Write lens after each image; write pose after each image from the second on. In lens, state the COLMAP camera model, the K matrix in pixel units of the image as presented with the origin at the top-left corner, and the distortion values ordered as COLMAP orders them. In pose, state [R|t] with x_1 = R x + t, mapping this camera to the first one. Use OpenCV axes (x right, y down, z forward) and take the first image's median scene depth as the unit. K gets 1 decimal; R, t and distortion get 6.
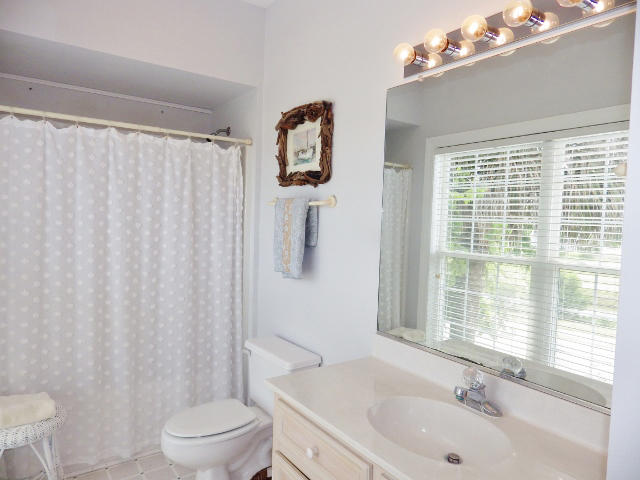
lens RADIAL K [[427.1, 0, 321.1], [0, 427.1, 237.4], [0, 0, 1]] dist [0.003936, -0.000232]
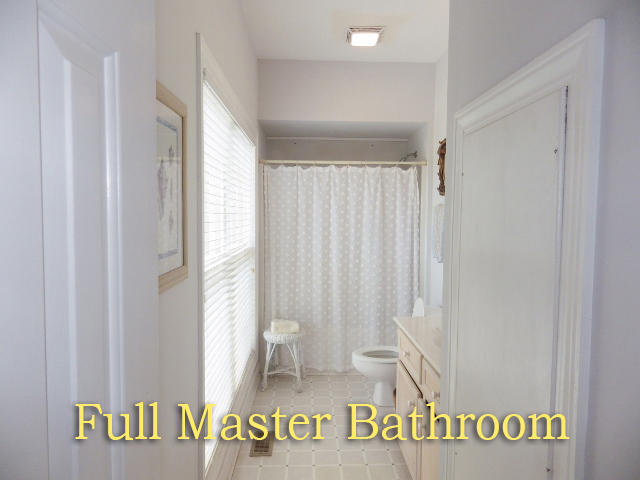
lens RADIAL K [[427.1, 0, 321.1], [0, 427.1, 237.4], [0, 0, 1]] dist [0.003936, -0.000232]
pose [[0.831971, 0.003800, -0.554807, 0.346923], [-0.006816, 0.999971, -0.003372, 0.020963], [0.554778, 0.006587, 0.831972, -0.340222]]
